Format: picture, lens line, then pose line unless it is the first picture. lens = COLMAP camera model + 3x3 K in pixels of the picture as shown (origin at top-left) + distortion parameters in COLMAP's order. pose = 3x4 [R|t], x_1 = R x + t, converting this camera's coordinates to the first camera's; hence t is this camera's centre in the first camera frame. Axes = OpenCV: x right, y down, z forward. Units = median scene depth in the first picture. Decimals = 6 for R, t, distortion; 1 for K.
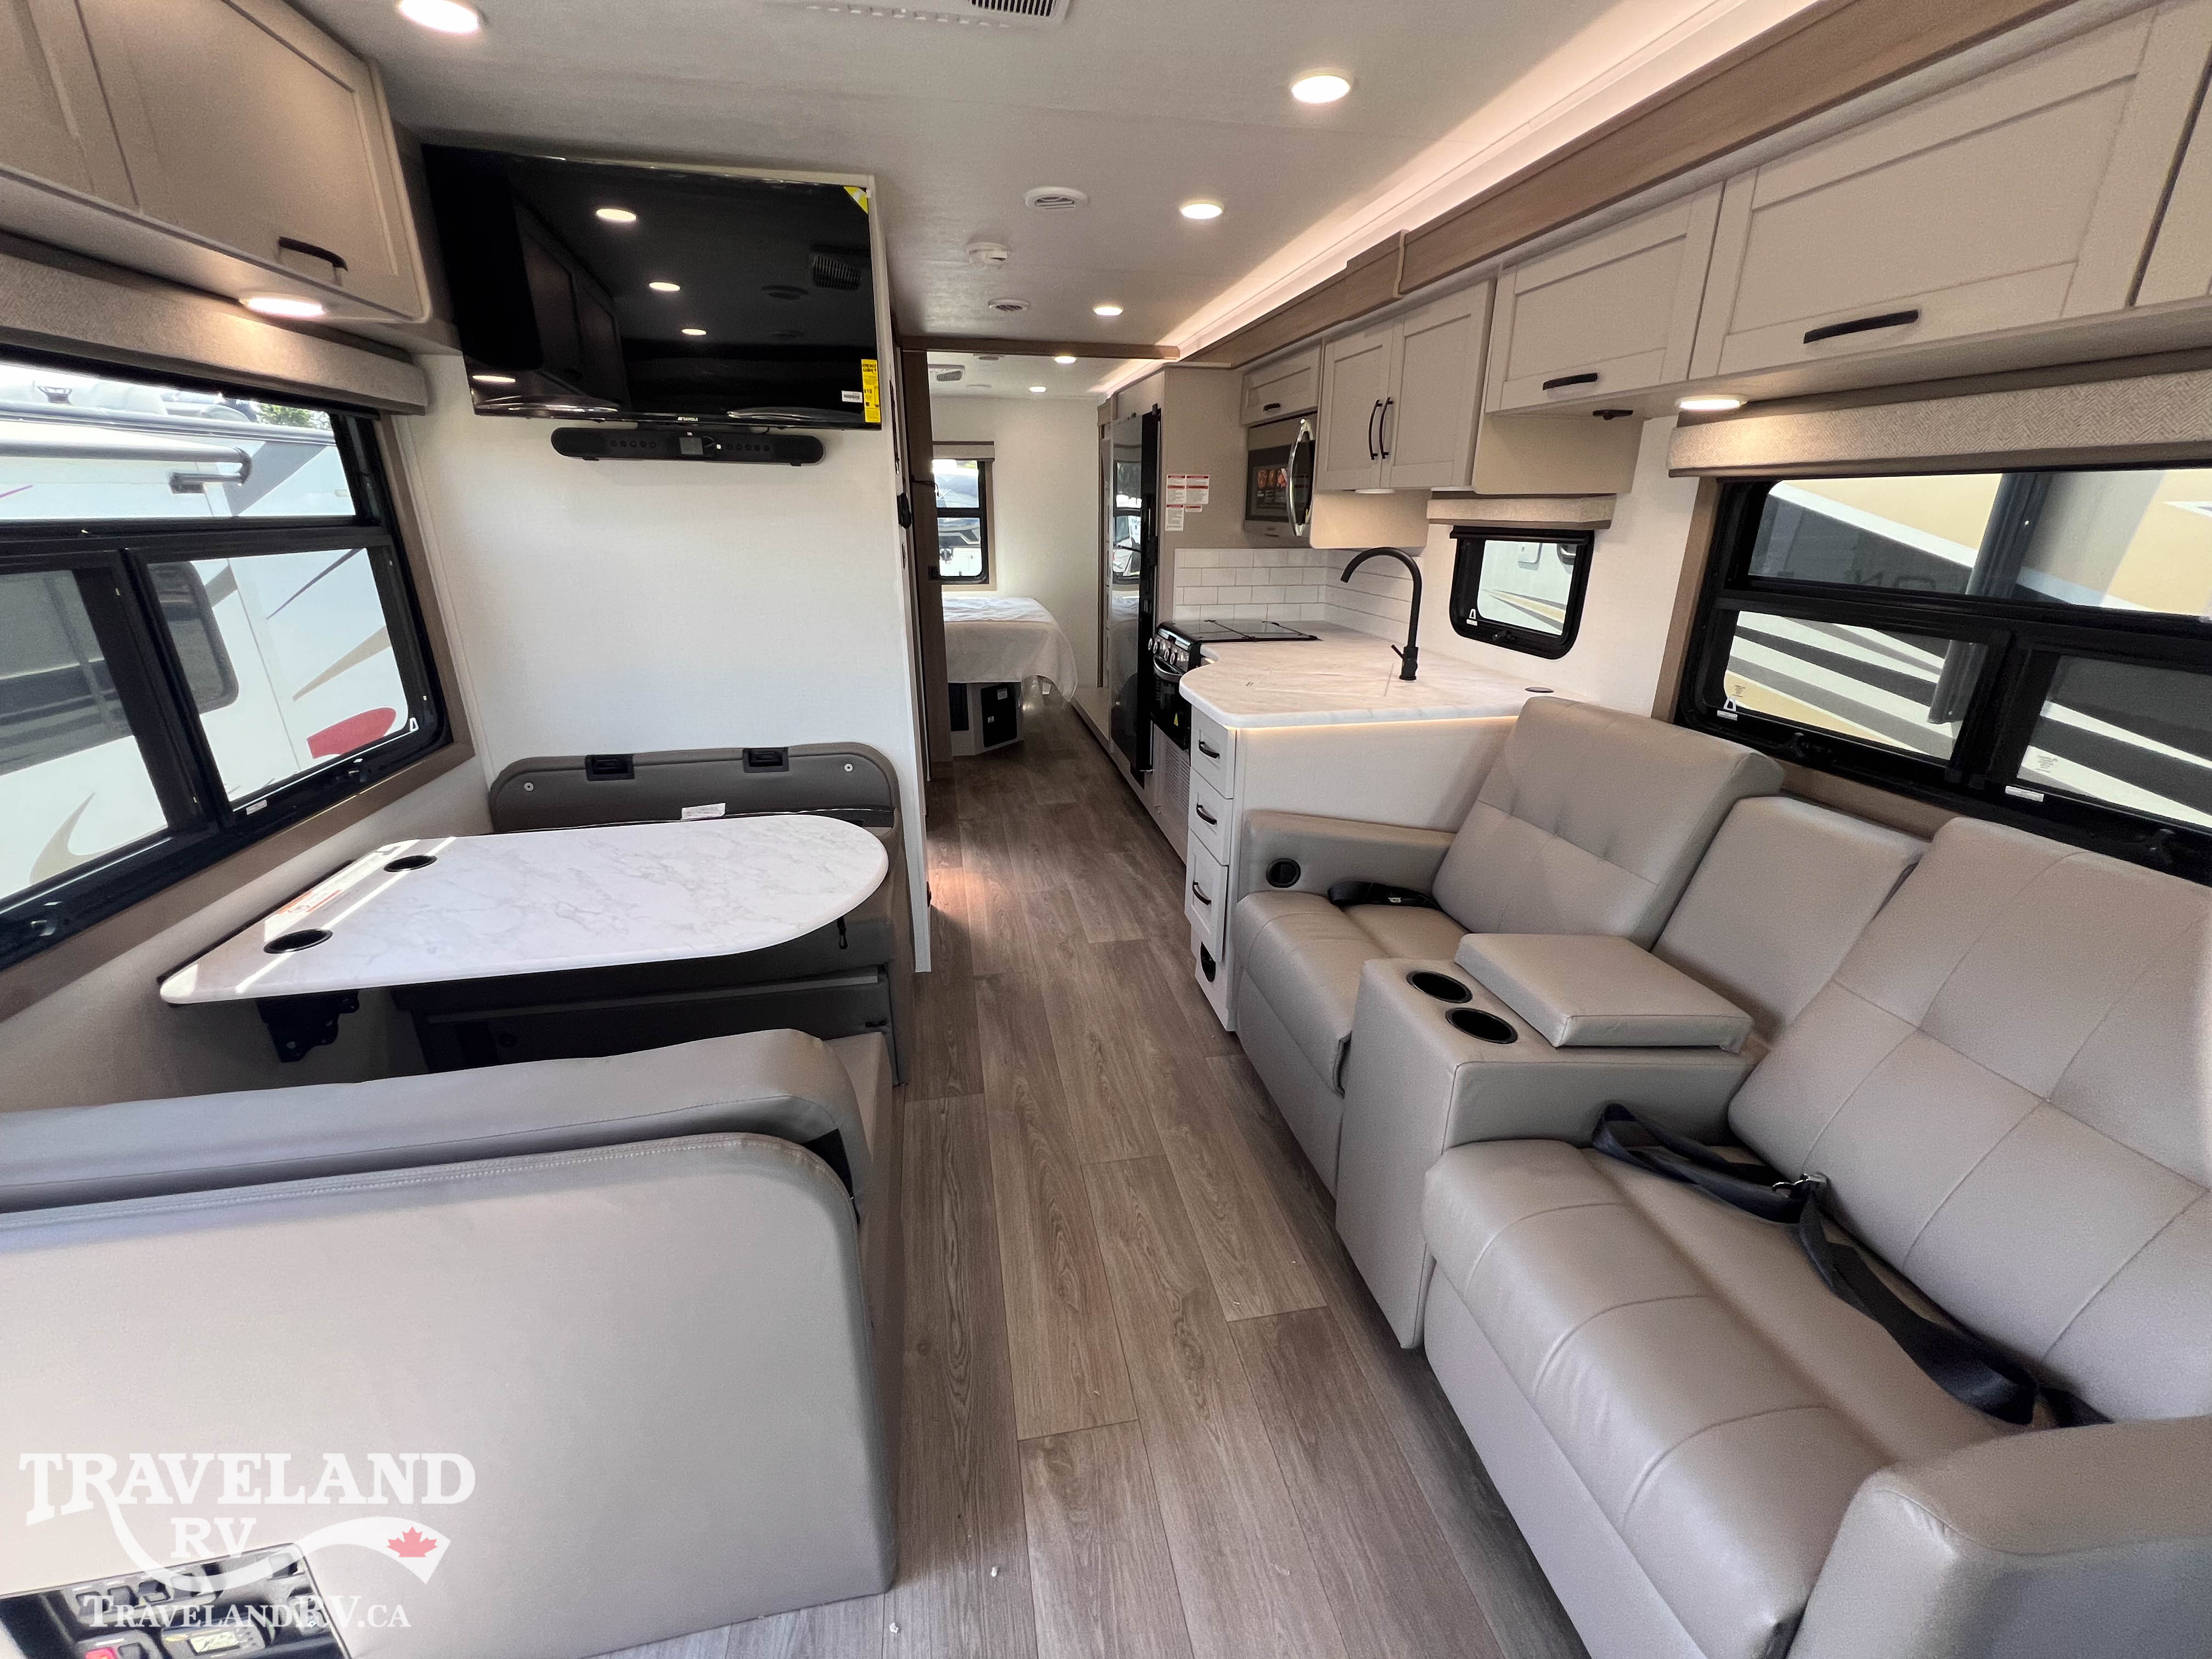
lens RADIAL K [[884.4, 0, 1106.0], [0, 884.4, 829.5], [0, 0, 1]] dist [-0.002661, -0.000223]
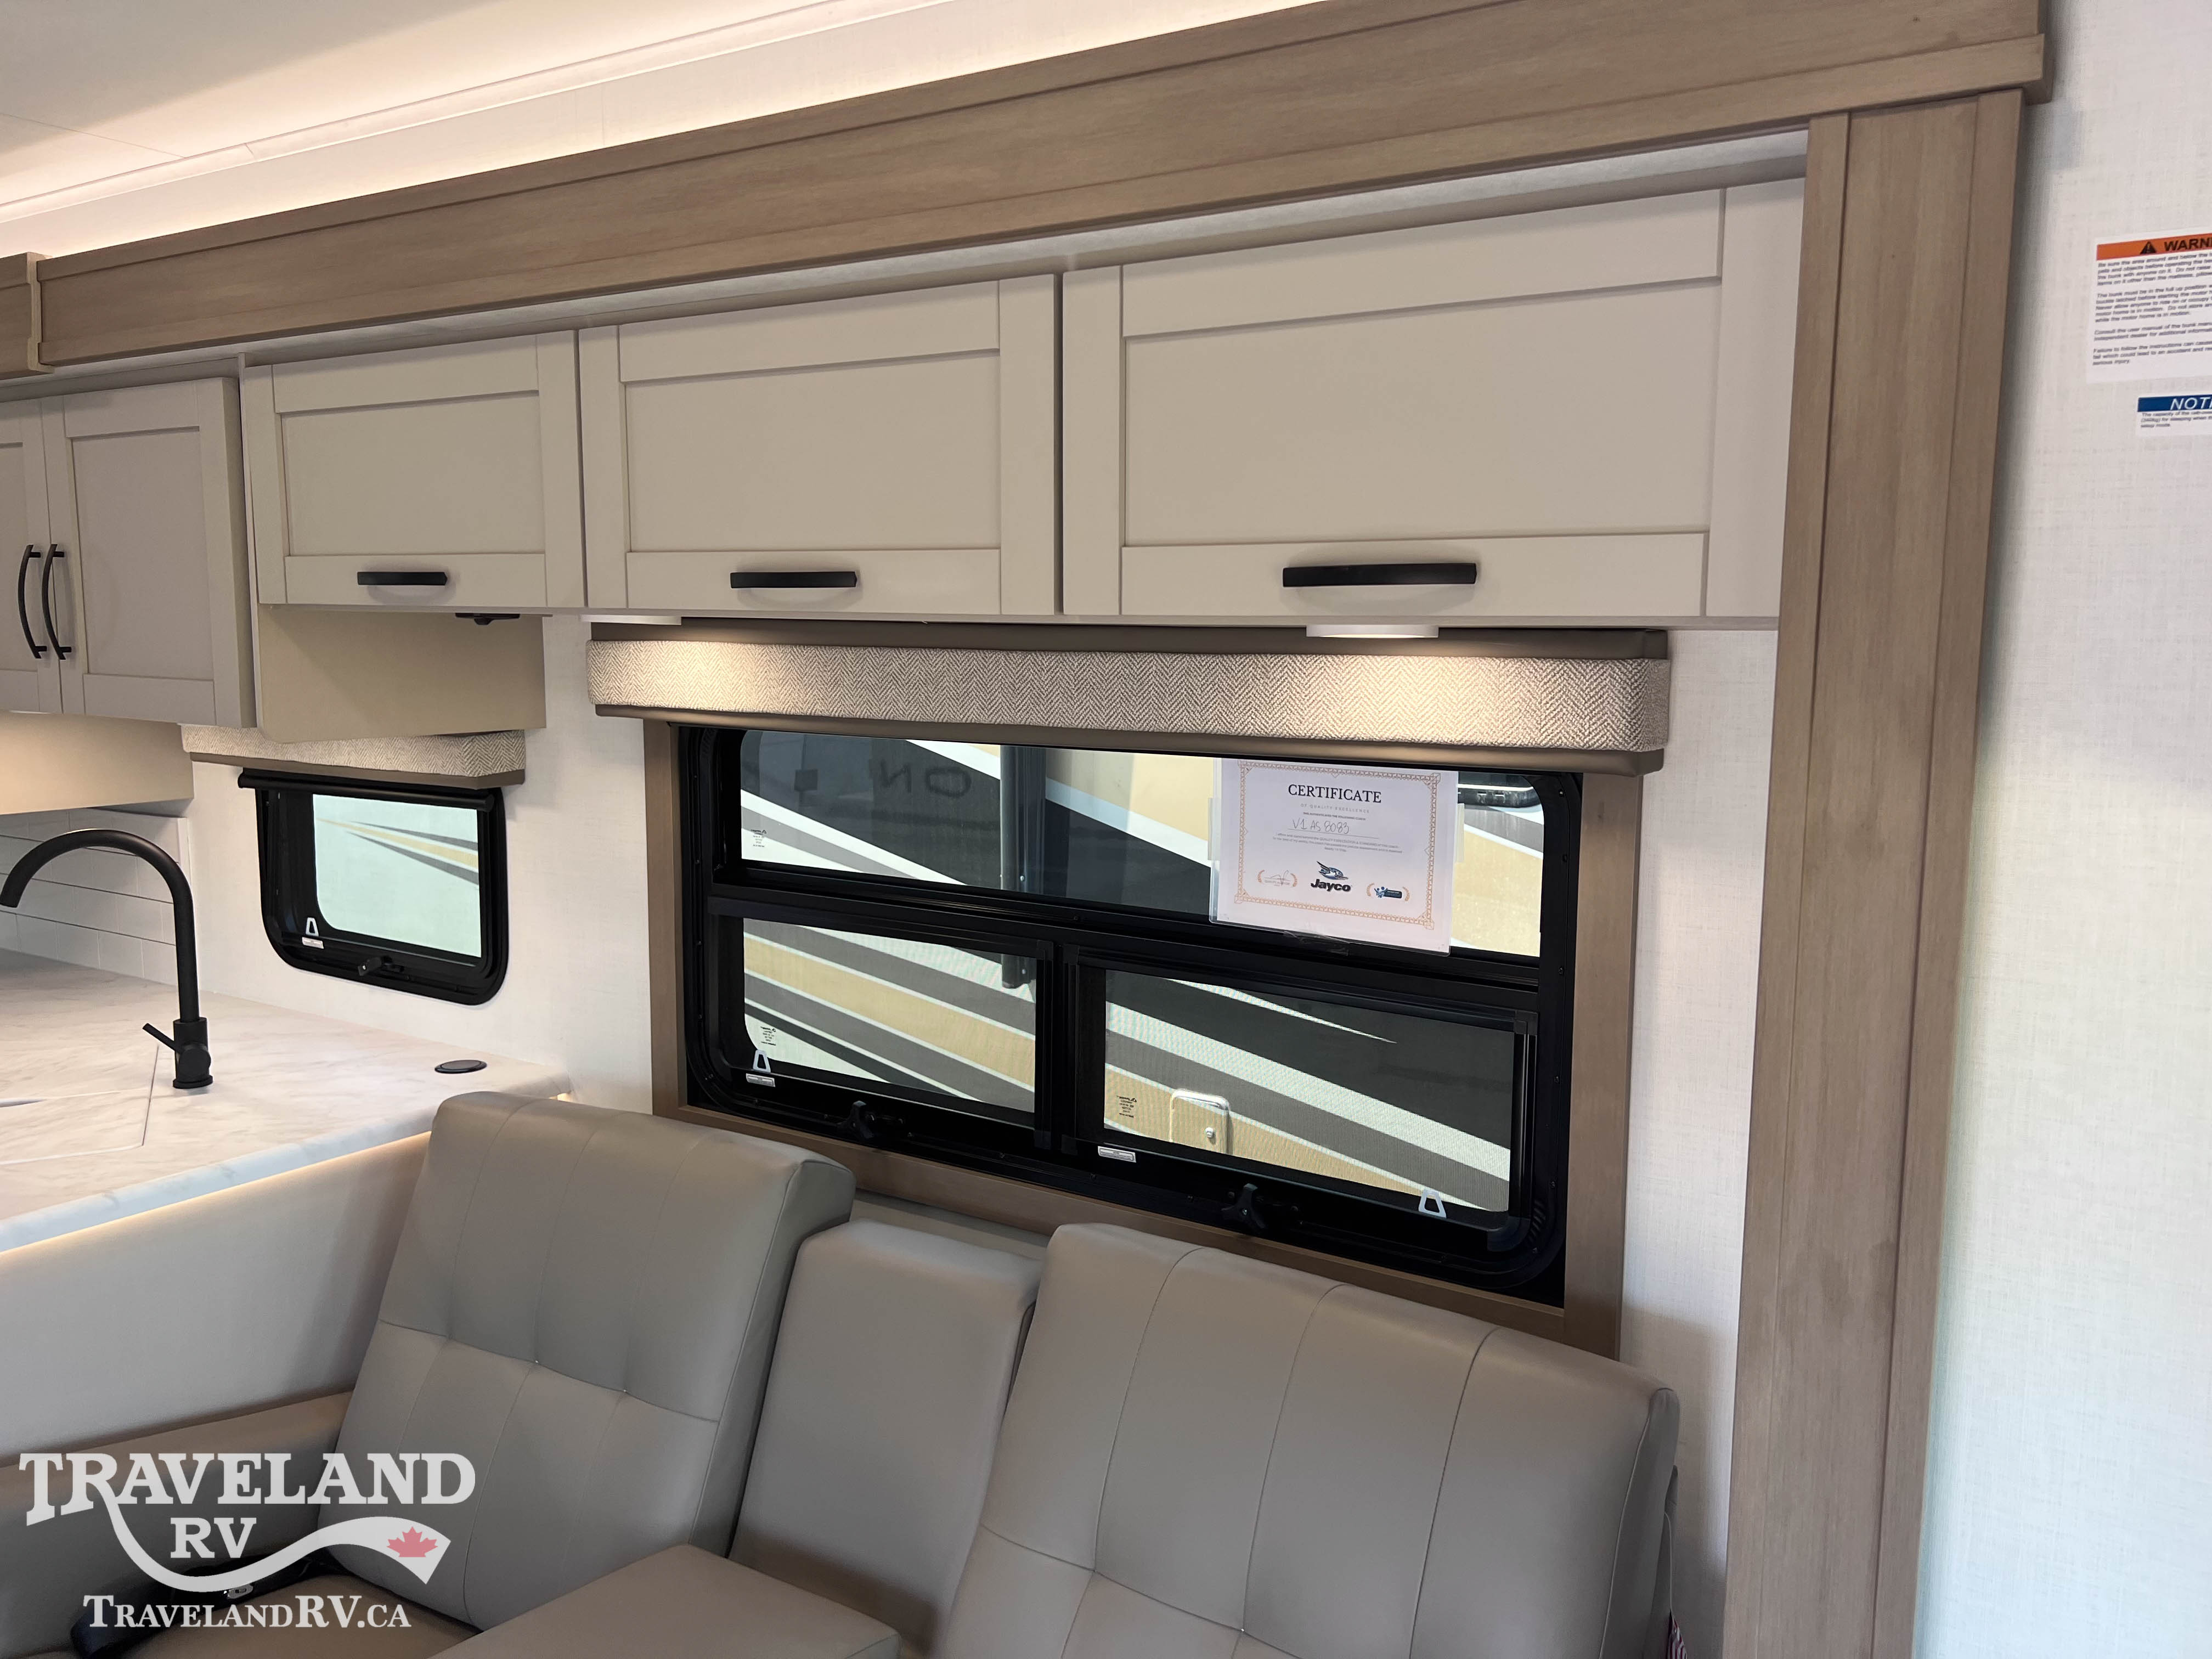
lens RADIAL K [[1652.9, 0, 1121.4], [0, 1652.9, 809.9], [0, 0, 1]] dist [0.054529, -0.067148]
pose [[0.675957, -0.070569, 0.733554, 0.029908], [0.242486, 0.961274, -0.130971, -0.086362], [-0.695904, 0.266407, 0.666892, -0.002618]]
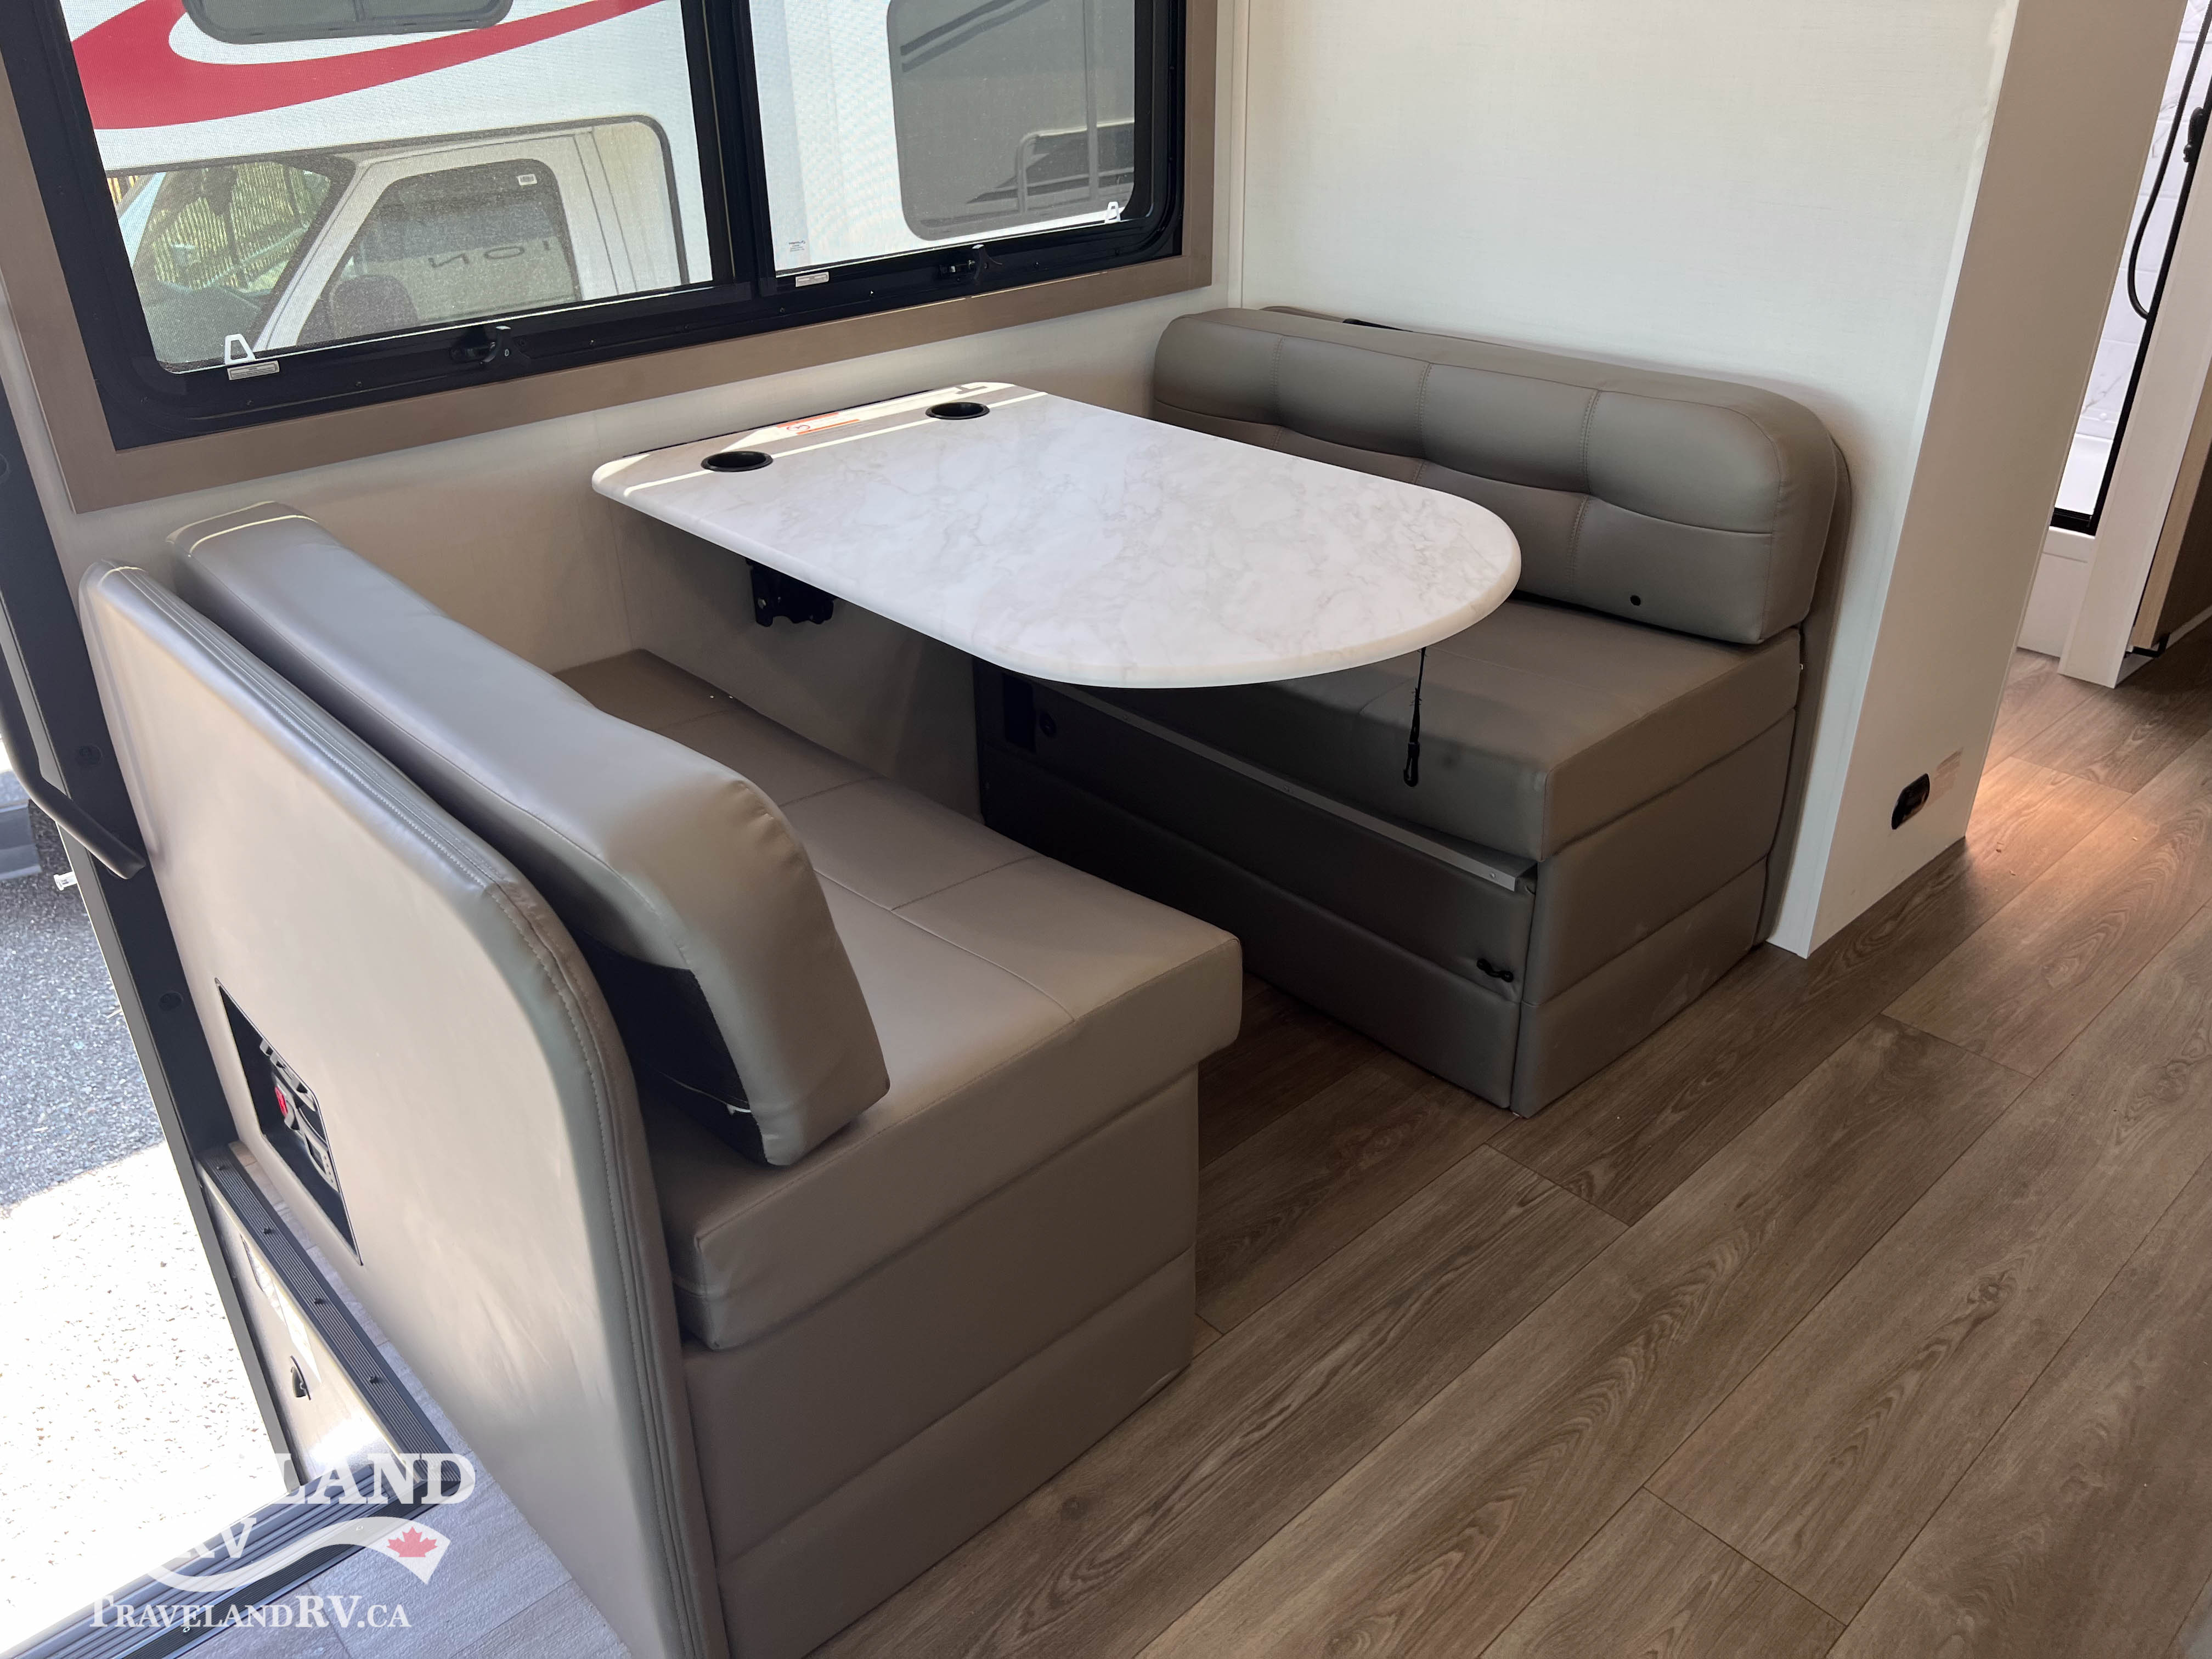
lens RADIAL K [[1685.6, 0, 1101.9], [0, 1685.6, 800.6], [0, 0, 1]] dist [0.077755, -0.073898]
pose [[0.537389, 0.388095, -0.748729, 0.290227], [-0.282455, 0.919371, 0.273818, -0.060190], [0.794627, 0.064335, 0.603679, 0.271727]]
